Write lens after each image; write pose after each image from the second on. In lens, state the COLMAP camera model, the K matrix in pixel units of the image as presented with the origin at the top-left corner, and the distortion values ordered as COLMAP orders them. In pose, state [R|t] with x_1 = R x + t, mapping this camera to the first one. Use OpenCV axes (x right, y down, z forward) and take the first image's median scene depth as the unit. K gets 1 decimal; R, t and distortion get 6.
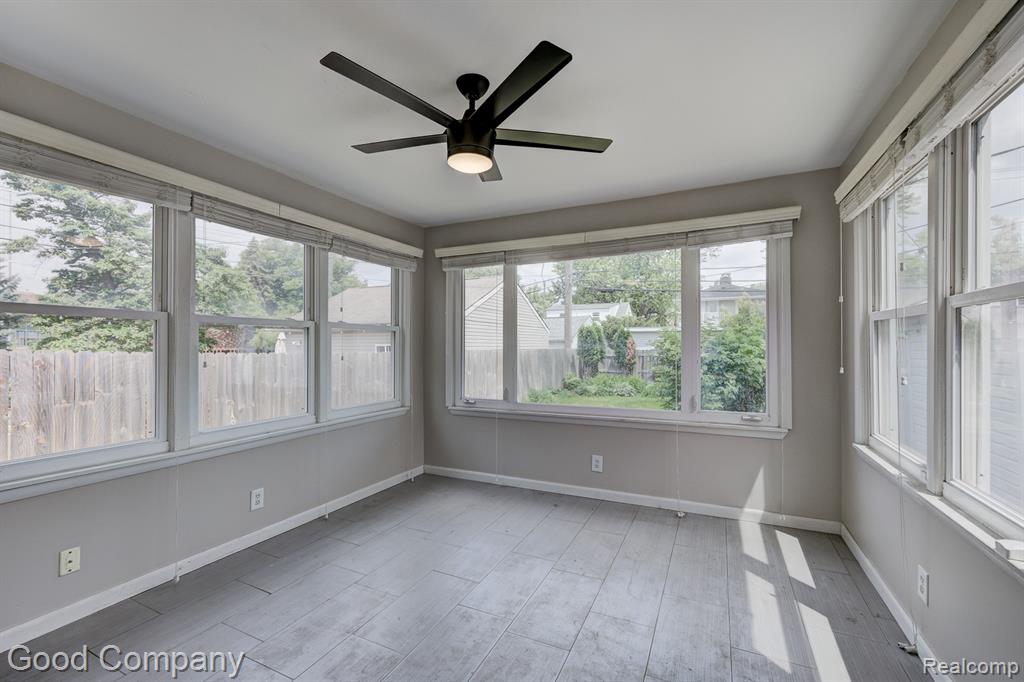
lens RADIAL K [[437.2, 0, 510.4], [0, 437.2, 340.3], [0, 0, 1]] dist [-0.012778, 0.003434]
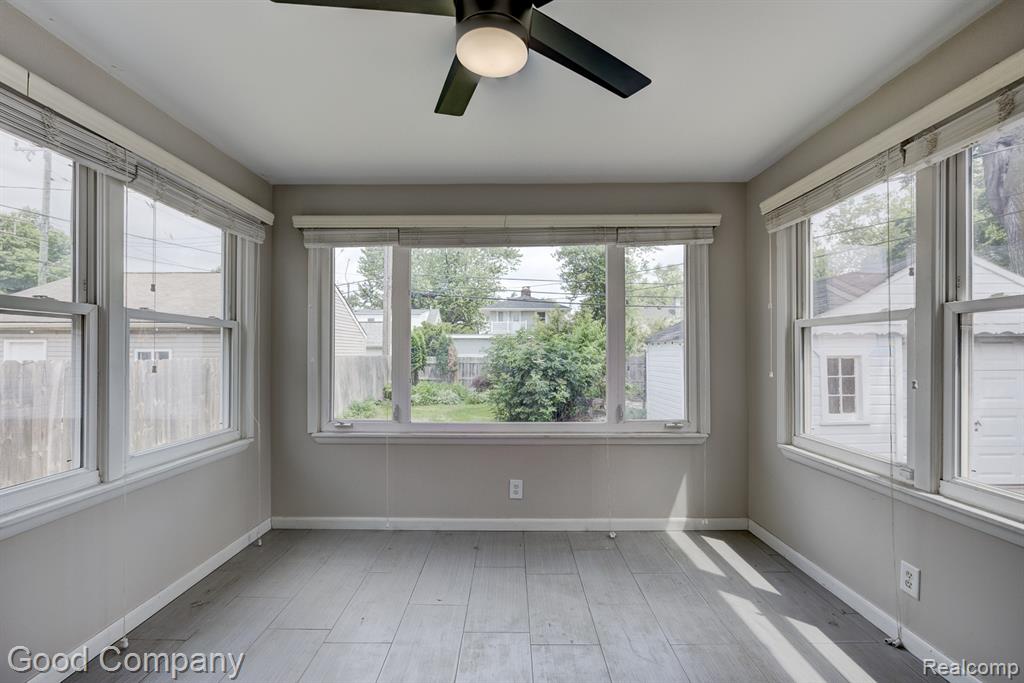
lens RADIAL K [[438.9, 0, 500.3], [0, 438.9, 349.8], [0, 0, 1]] dist [-0.013681, 0.002877]
pose [[0.906734, 0.006015, 0.421660, -0.203040], [-0.007946, 0.999964, 0.002822, 0.009122], [-0.421628, -0.005909, 0.906750, 0.251837]]
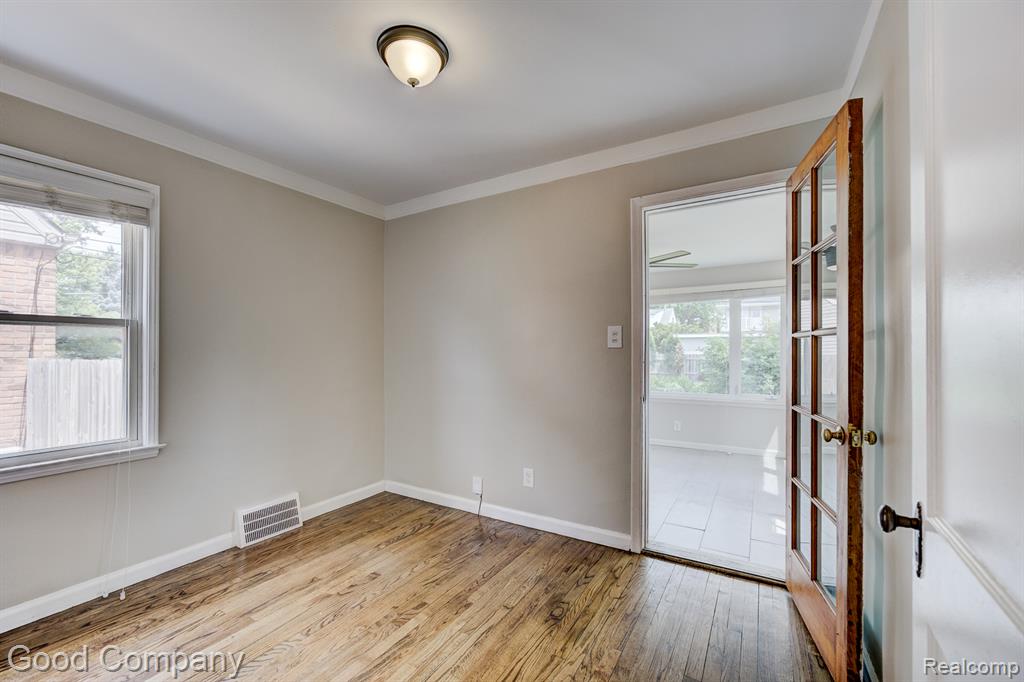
lens RADIAL K [[437.2, 0, 507.5], [0, 437.2, 348.7], [0, 0, 1]] dist [-0.012778, 0.003434]
pose [[0.996229, -0.001307, -0.086749, -0.311020], [0.002429, 0.999915, 0.012829, -0.035718], [0.086724, -0.012992, 0.996148, -0.739636]]
